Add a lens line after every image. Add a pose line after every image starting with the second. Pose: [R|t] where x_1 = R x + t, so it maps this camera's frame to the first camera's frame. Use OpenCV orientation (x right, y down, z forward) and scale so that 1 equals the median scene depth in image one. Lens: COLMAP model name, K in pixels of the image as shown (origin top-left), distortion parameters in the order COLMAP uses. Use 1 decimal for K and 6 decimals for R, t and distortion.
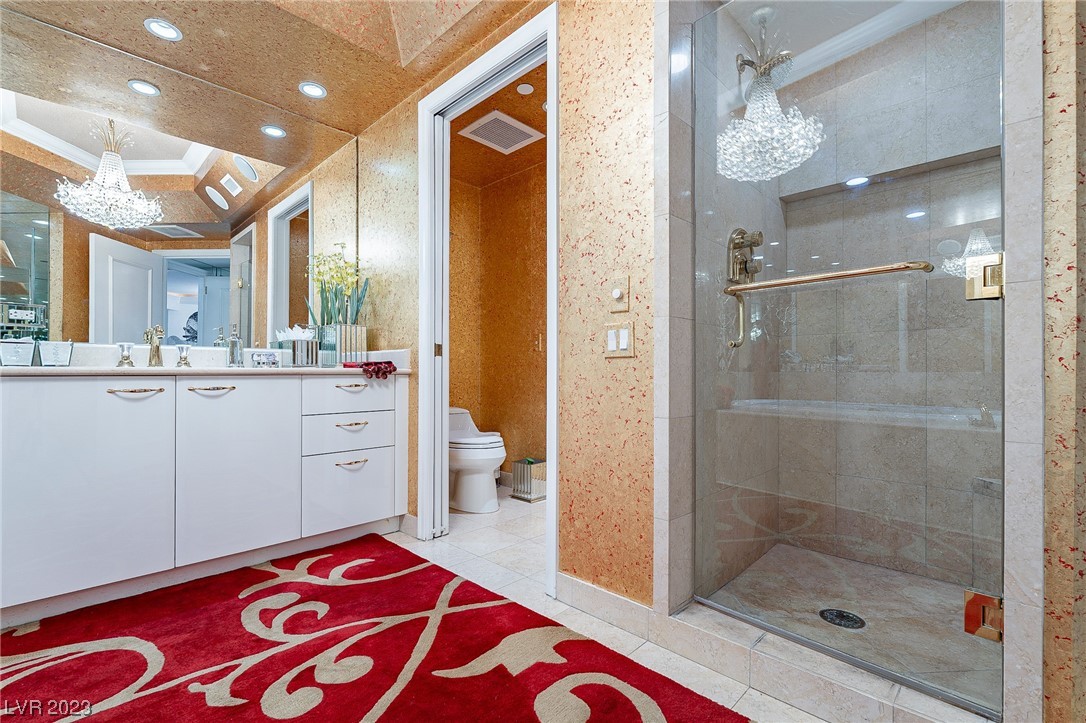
lens RADIAL K [[477.9, 0, 536.6], [0, 477.9, 371.3], [0, 0, 1]] dist [-0.003483, 0.000072]
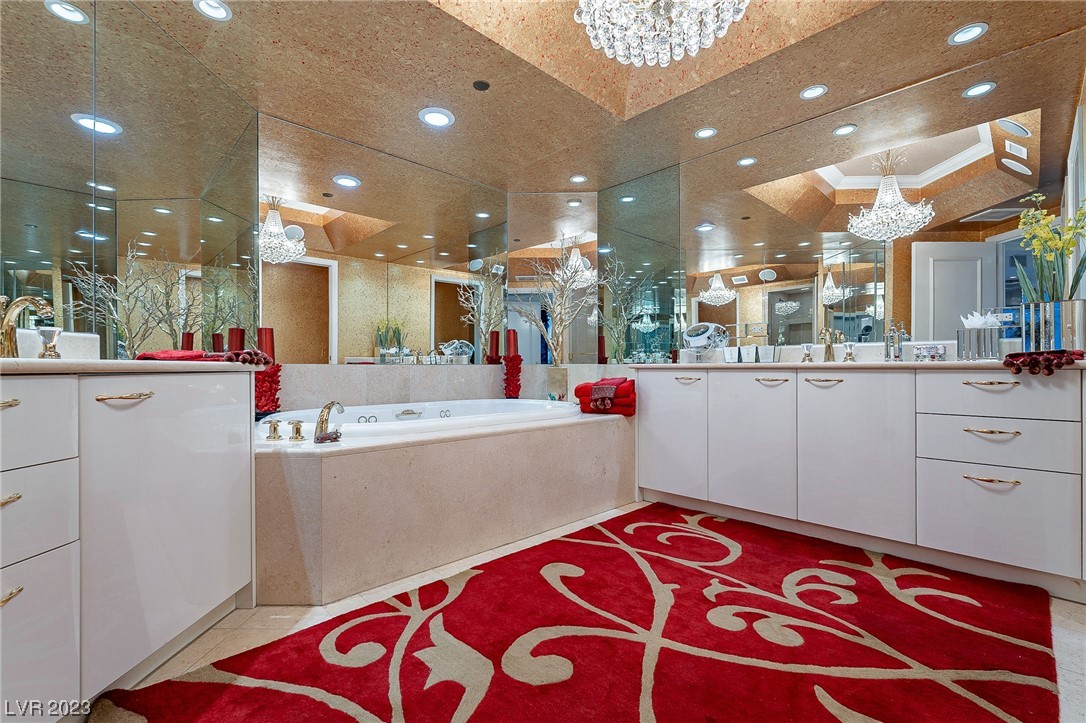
lens RADIAL K [[477.9, 0, 542.2], [0, 477.9, 364.9], [0, 0, 1]] dist [-0.003483, 0.000072]
pose [[-0.025846, -0.002844, -0.999662, 0.498580], [0.006226, 0.999976, -0.003006, -0.002806], [0.999647, -0.006302, -0.025828, 0.326630]]
